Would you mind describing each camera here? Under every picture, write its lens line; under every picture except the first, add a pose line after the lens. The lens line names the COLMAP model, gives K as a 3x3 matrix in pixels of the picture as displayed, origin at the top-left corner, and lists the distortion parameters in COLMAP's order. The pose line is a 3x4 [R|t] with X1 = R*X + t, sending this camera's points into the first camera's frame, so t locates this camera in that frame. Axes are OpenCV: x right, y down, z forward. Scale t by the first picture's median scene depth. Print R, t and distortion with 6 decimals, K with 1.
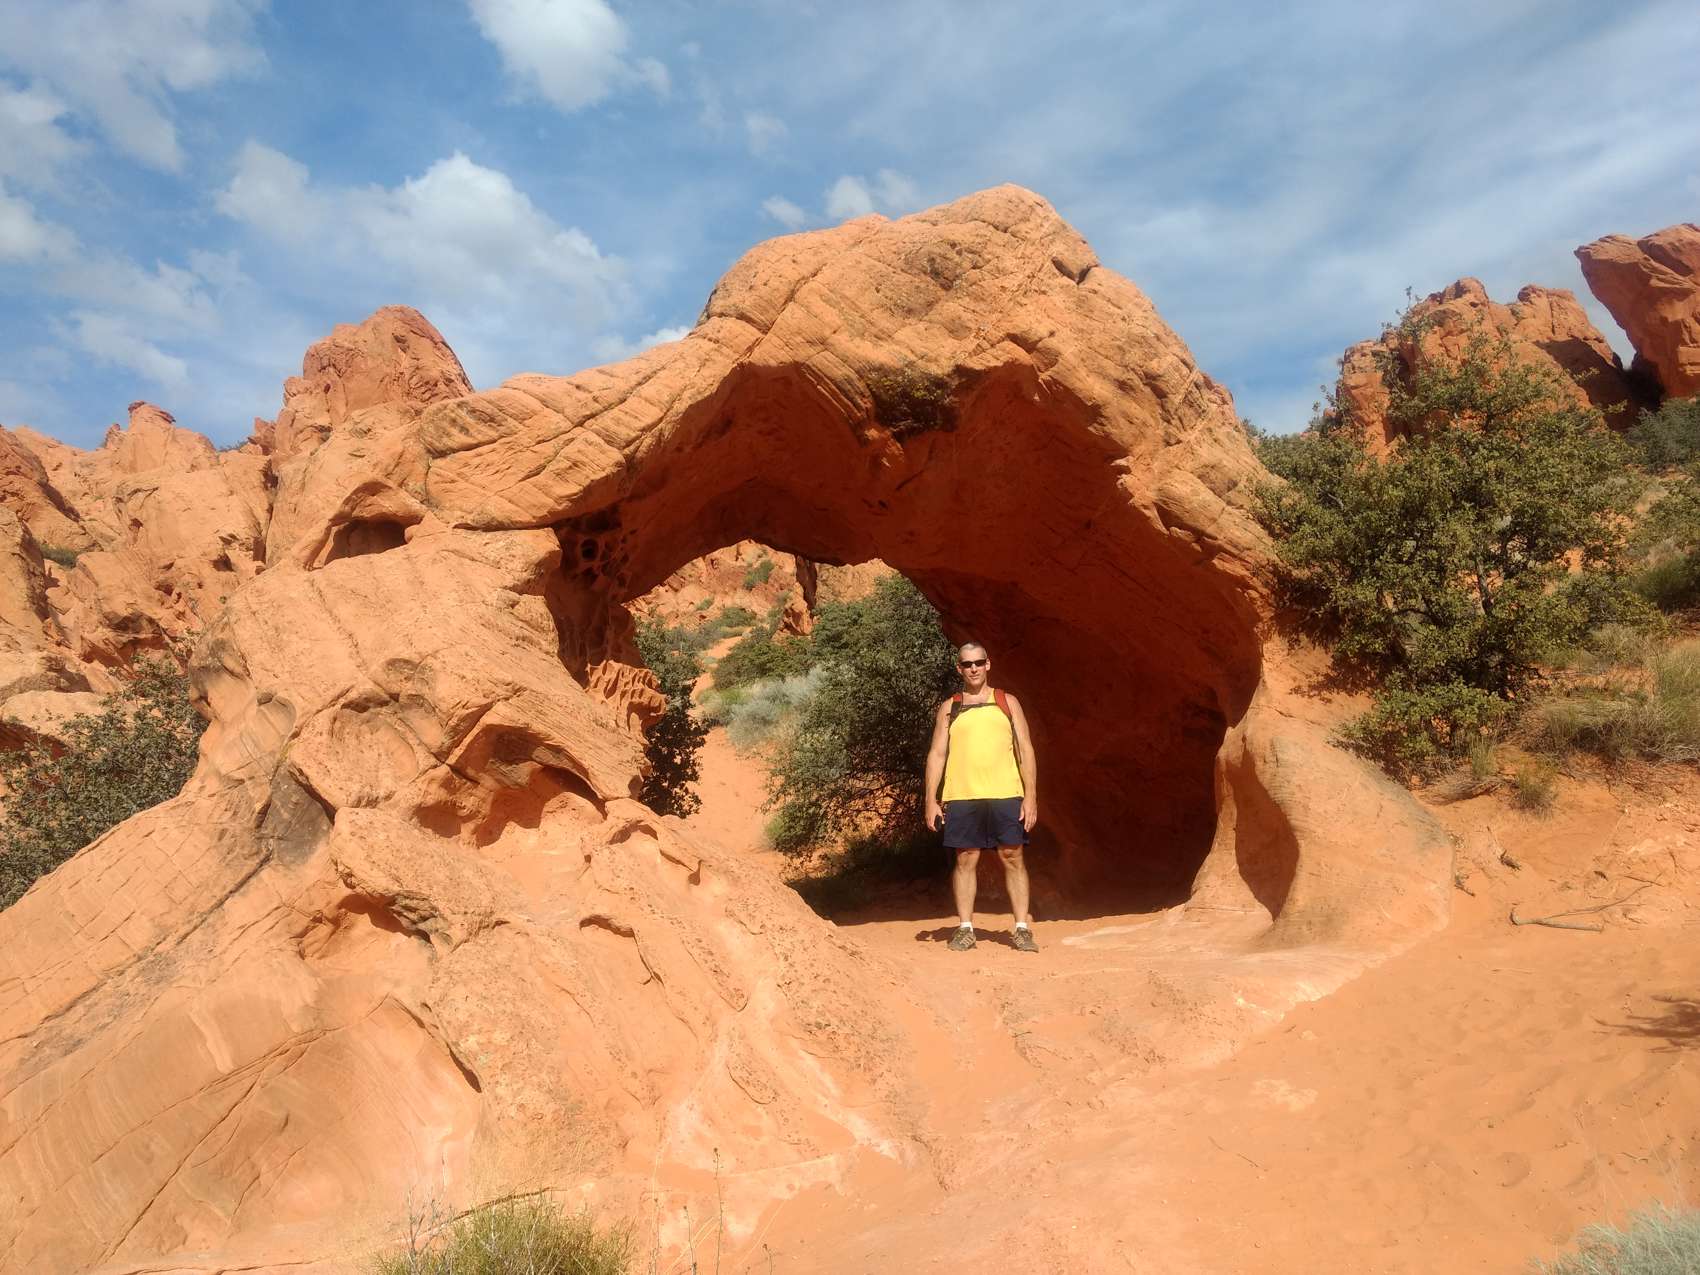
lens RADIAL K [[1315.6, 0, 831.7], [0, 1315.6, 616.1], [0, 0, 1]] dist [0.016850, 0.013455]
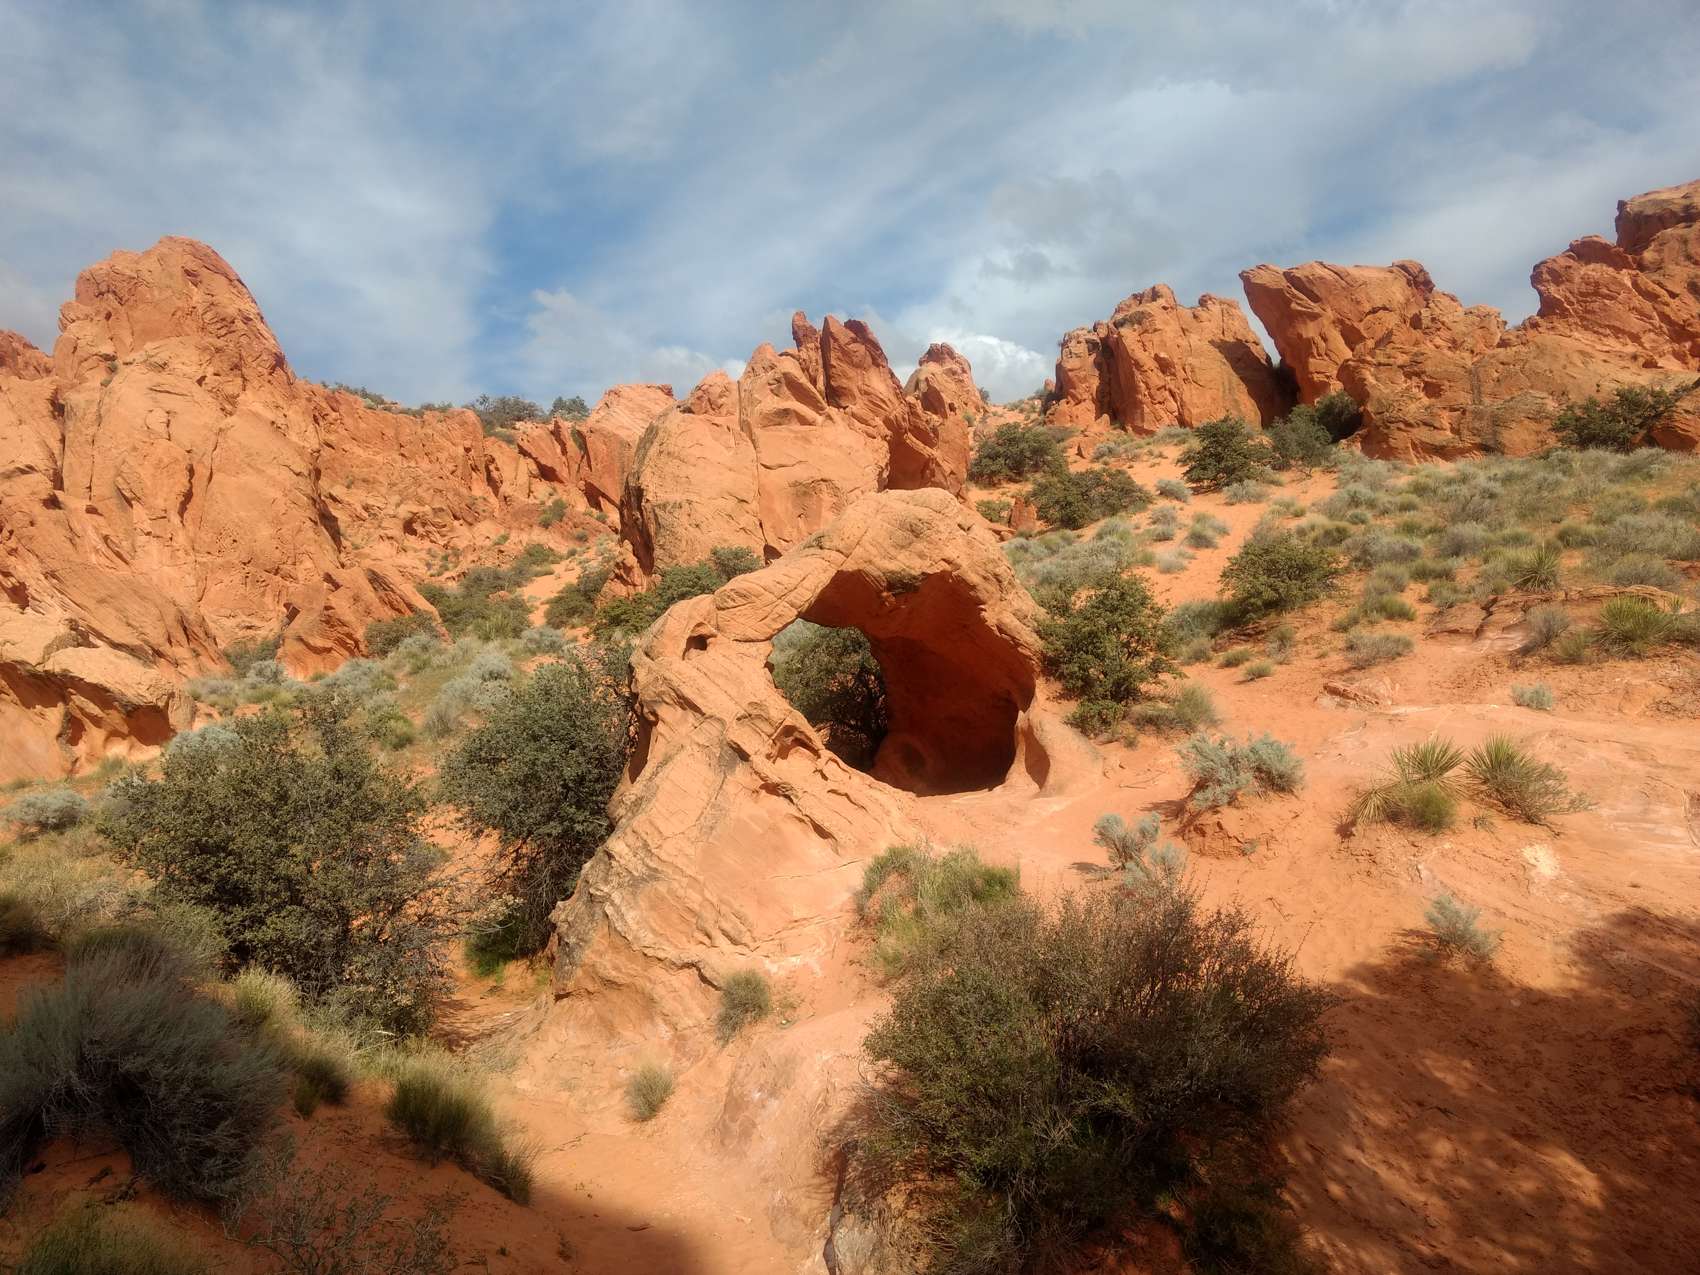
lens RADIAL K [[1315.6, 0, 815.4], [0, 1315.6, 589.0], [0, 0, 1]] dist [0.016850, 0.013455]
pose [[0.981758, 0.008108, 0.189961, -0.568099], [-0.017156, 0.998793, 0.046032, -0.264873], [-0.189359, -0.048451, 0.980712, -1.382204]]
